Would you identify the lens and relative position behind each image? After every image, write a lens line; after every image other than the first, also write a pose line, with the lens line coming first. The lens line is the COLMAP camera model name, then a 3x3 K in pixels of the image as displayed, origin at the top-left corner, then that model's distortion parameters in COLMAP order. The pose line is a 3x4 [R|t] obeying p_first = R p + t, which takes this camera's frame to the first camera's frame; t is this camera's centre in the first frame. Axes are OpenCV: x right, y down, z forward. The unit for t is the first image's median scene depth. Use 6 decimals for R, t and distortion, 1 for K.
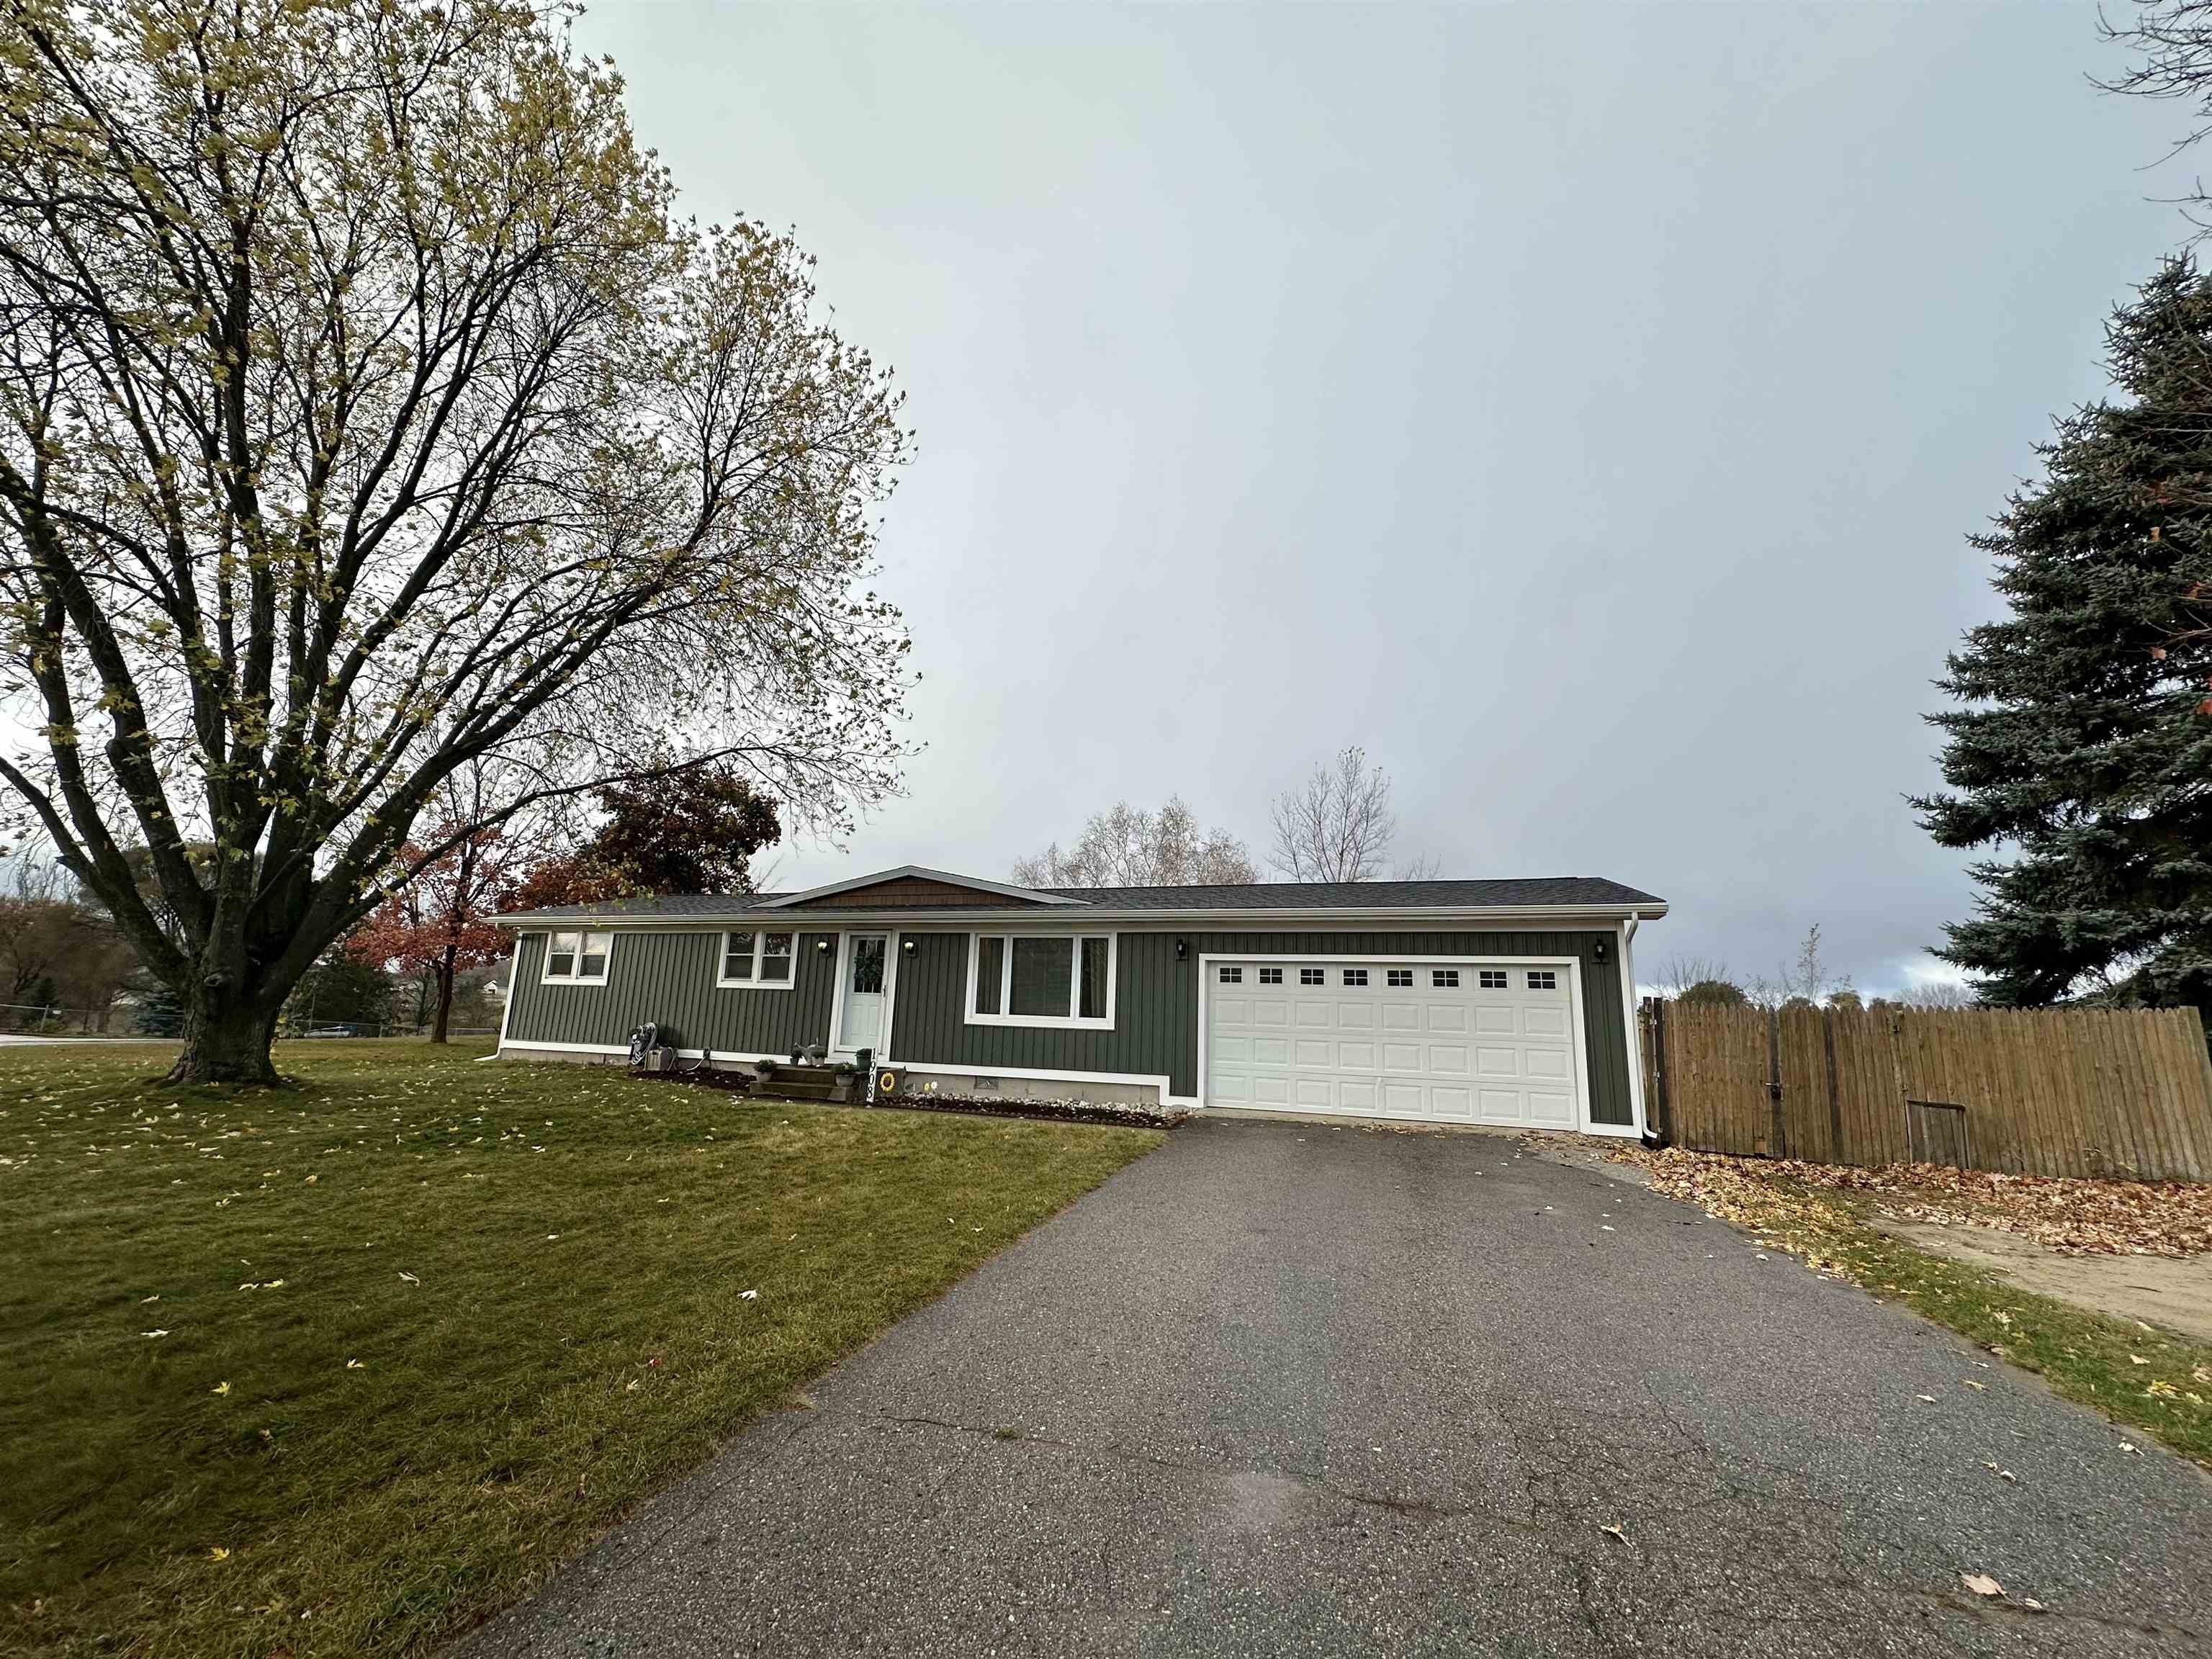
lens RADIAL K [[883.9, 0, 1115.9], [0, 883.9, 826.5], [0, 0, 1]] dist [0.001481, 0.000000]
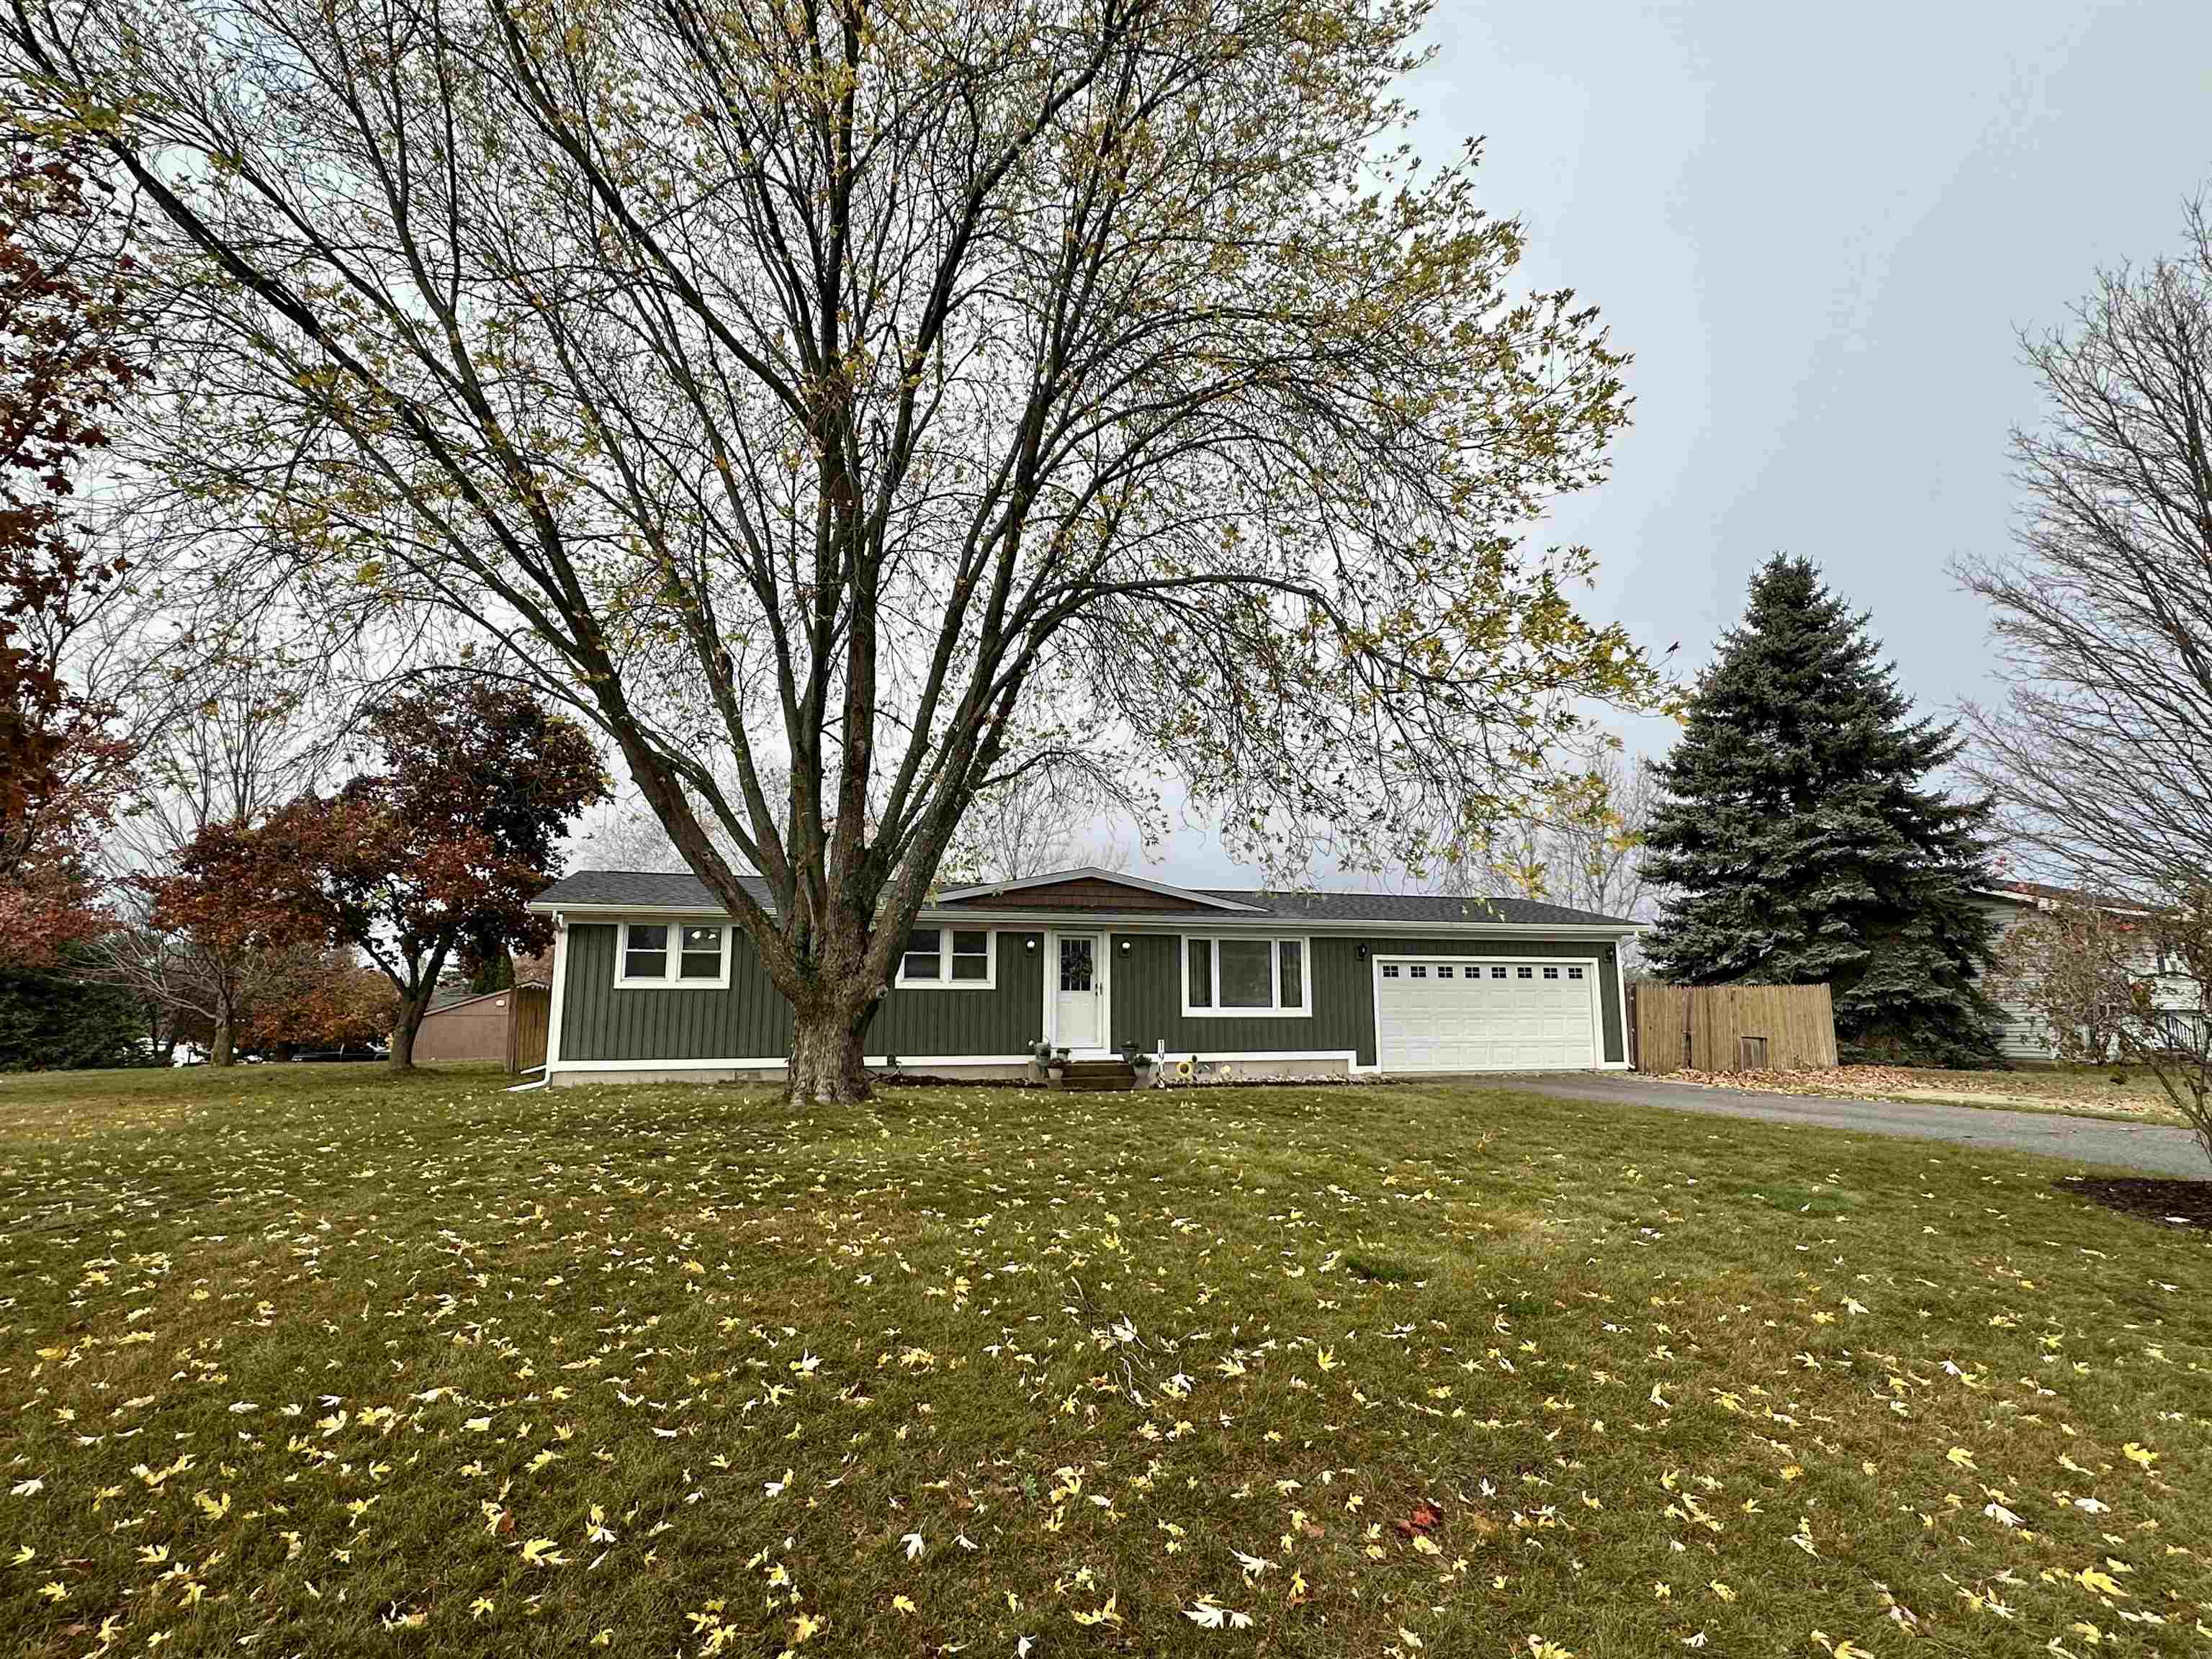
lens RADIAL K [[1080.5, 0, 1102.6], [0, 1080.5, 832.6], [0, 0, 1]] dist [0.000579, -0.000814]
pose [[0.820945, 0.058505, 0.568002, -1.070503], [-0.094992, 0.994869, 0.034821, -0.046229], [-0.563050, -0.082542, 0.822290, -0.043270]]
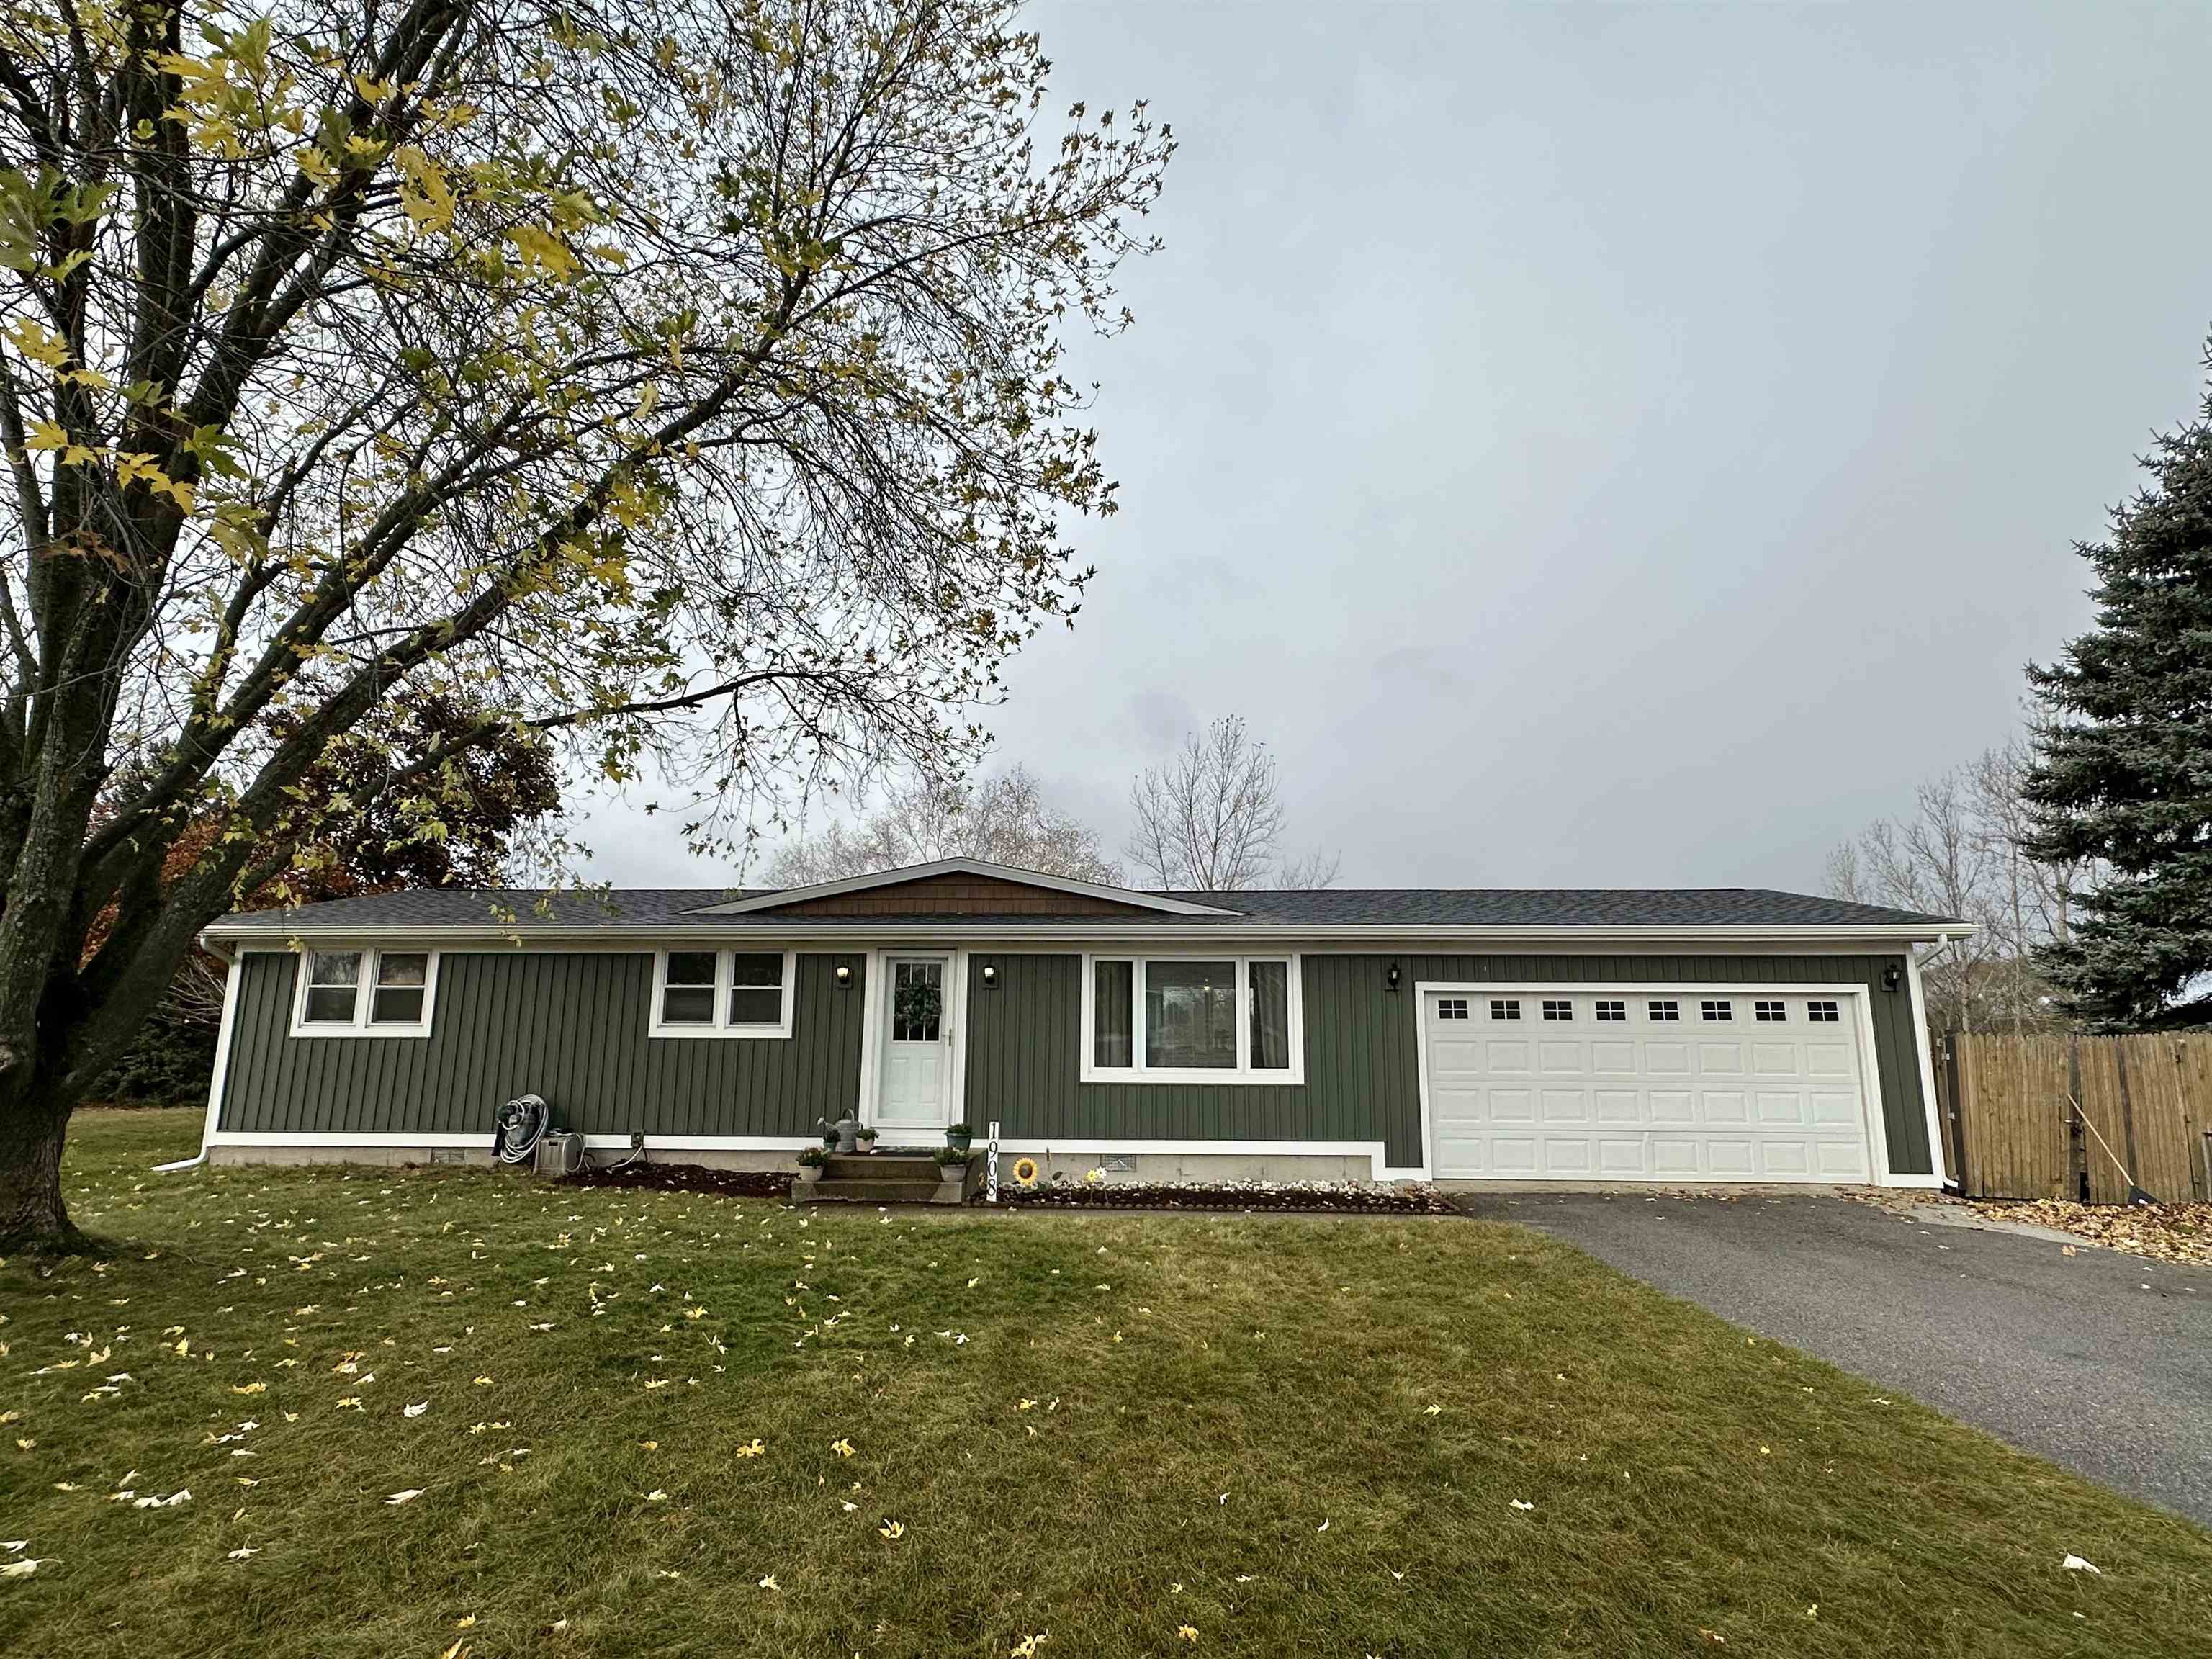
lens RADIAL K [[1109.9, 0, 1106.0], [0, 1109.9, 829.5], [0, 0, 1]] dist [0.001435, -0.000615]
pose [[0.956266, 0.030320, 0.290924, -0.431326], [-0.037139, 0.999149, 0.017943, 0.002980], [-0.290132, -0.027962, 0.956578, 0.147152]]
